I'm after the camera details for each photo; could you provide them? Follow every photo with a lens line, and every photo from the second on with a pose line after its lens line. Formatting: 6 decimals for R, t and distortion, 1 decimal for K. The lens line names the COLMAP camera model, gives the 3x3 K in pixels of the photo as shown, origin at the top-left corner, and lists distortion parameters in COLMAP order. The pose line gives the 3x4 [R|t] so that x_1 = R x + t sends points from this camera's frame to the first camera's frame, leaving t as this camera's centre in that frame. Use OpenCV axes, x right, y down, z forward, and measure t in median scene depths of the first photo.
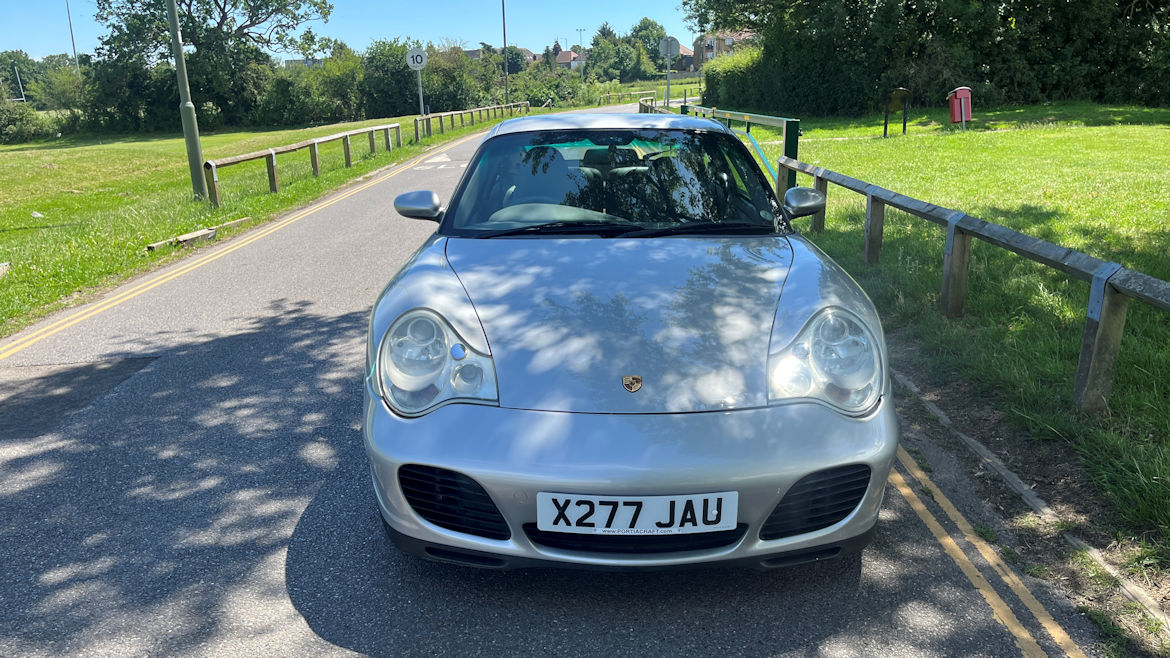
lens RADIAL K [[890.8, 0, 583.0], [0, 890.8, 331.8], [0, 0, 1]] dist [0.043460, -0.037652]
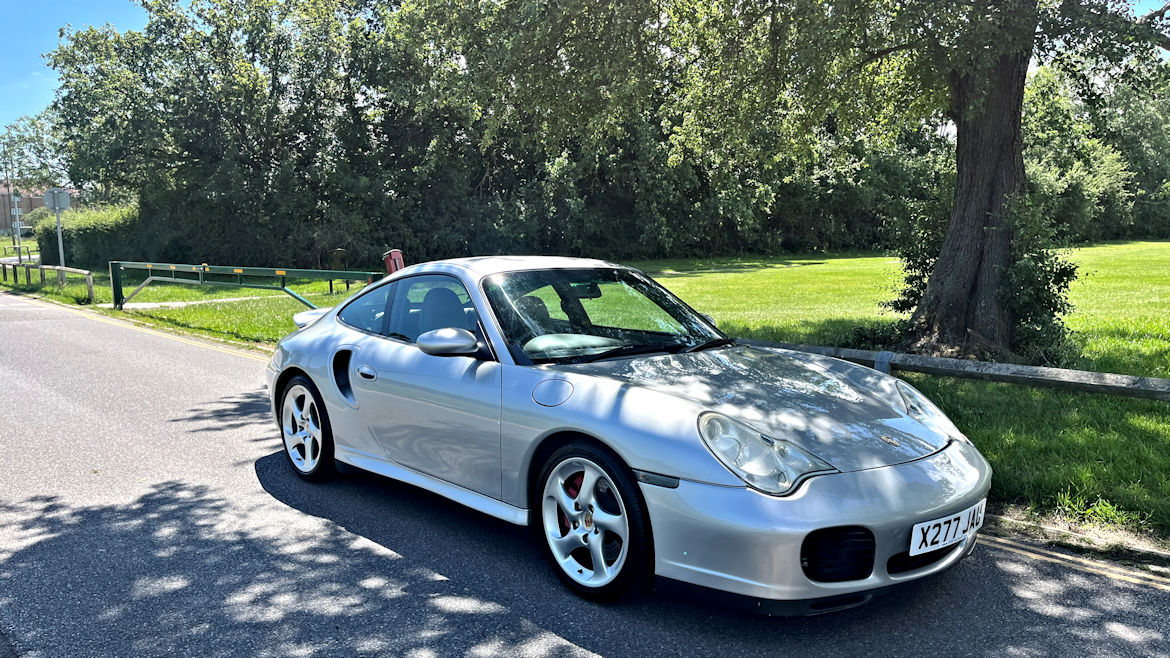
lens RADIAL K [[890.8, 0, 588.6], [0, 890.8, 335.5], [0, 0, 1]] dist [0.043460, -0.037652]
pose [[0.749569, -0.050095, 0.660028, -0.560690], [0.162775, 0.980462, -0.110443, -0.009498], [-0.641600, 0.190221, 0.743079, 0.123516]]
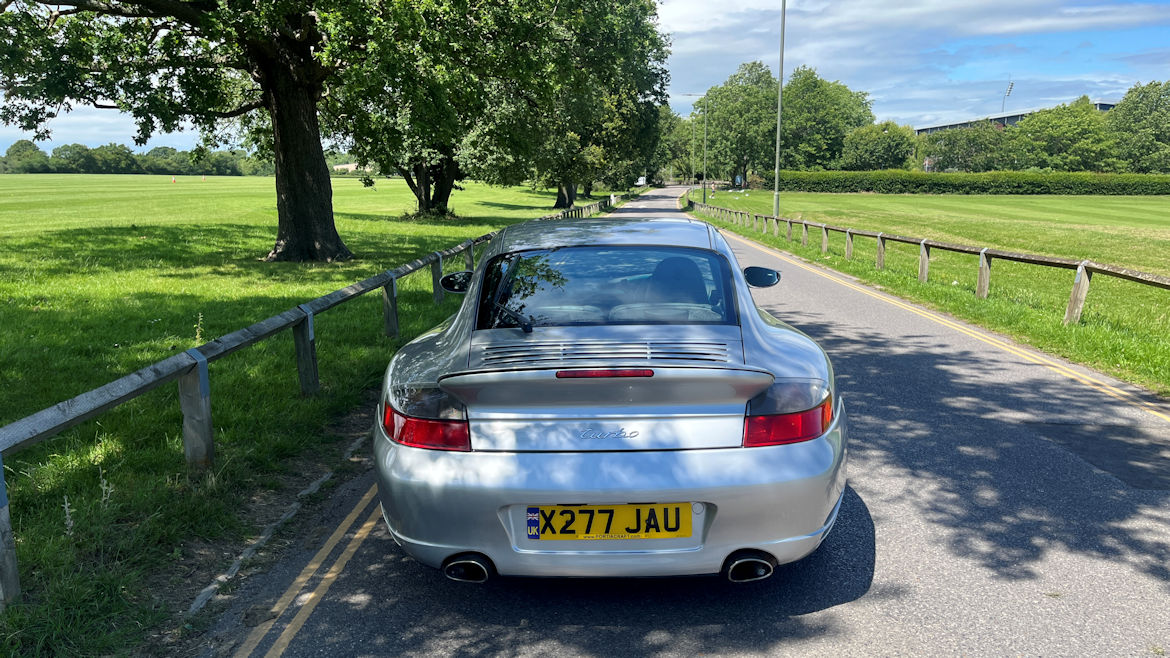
lens RADIAL K [[890.8, 0, 587.6], [0, 890.8, 307.3], [0, 0, 1]] dist [0.043460, -0.037652]
pose [[-0.999052, 0.018441, 0.039429, 0.009548], [0.032526, 0.918256, 0.394650, -0.475445], [-0.028928, 0.395558, -0.917985, 1.705260]]
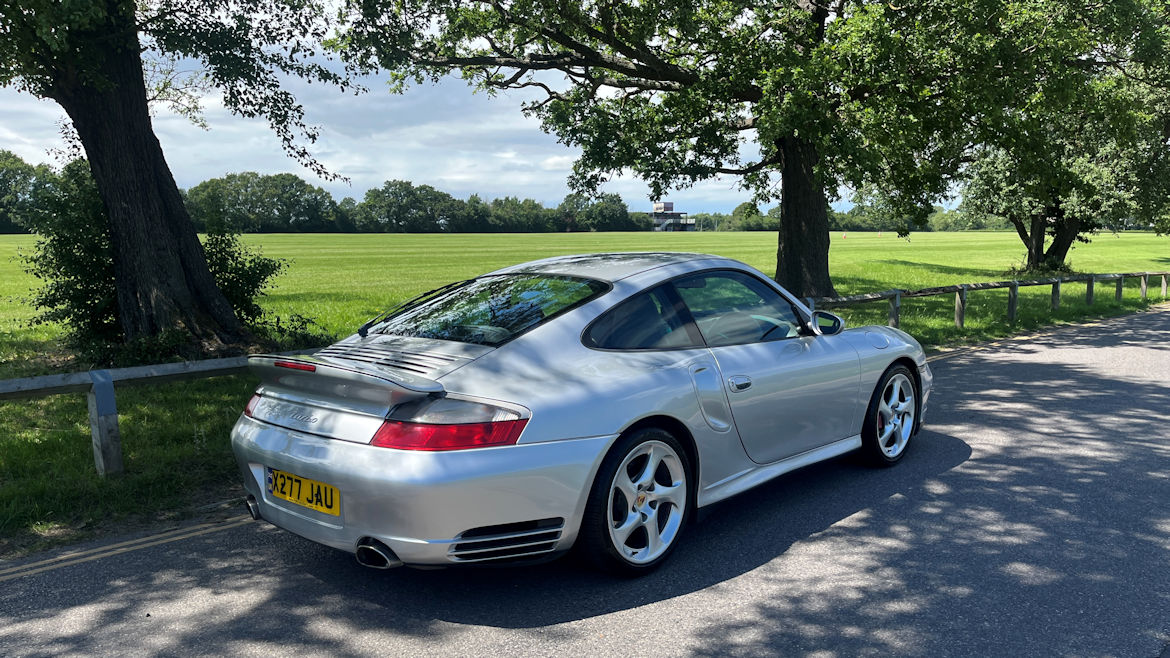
lens RADIAL K [[890.8, 0, 597.3], [0, 890.8, 354.3], [0, 0, 1]] dist [0.043460, -0.037652]
pose [[-0.725989, -0.063641, 0.684755, -0.585468], [0.200255, 0.932996, 0.299026, -0.387916], [-0.657904, 0.354215, -0.664601, 1.517011]]
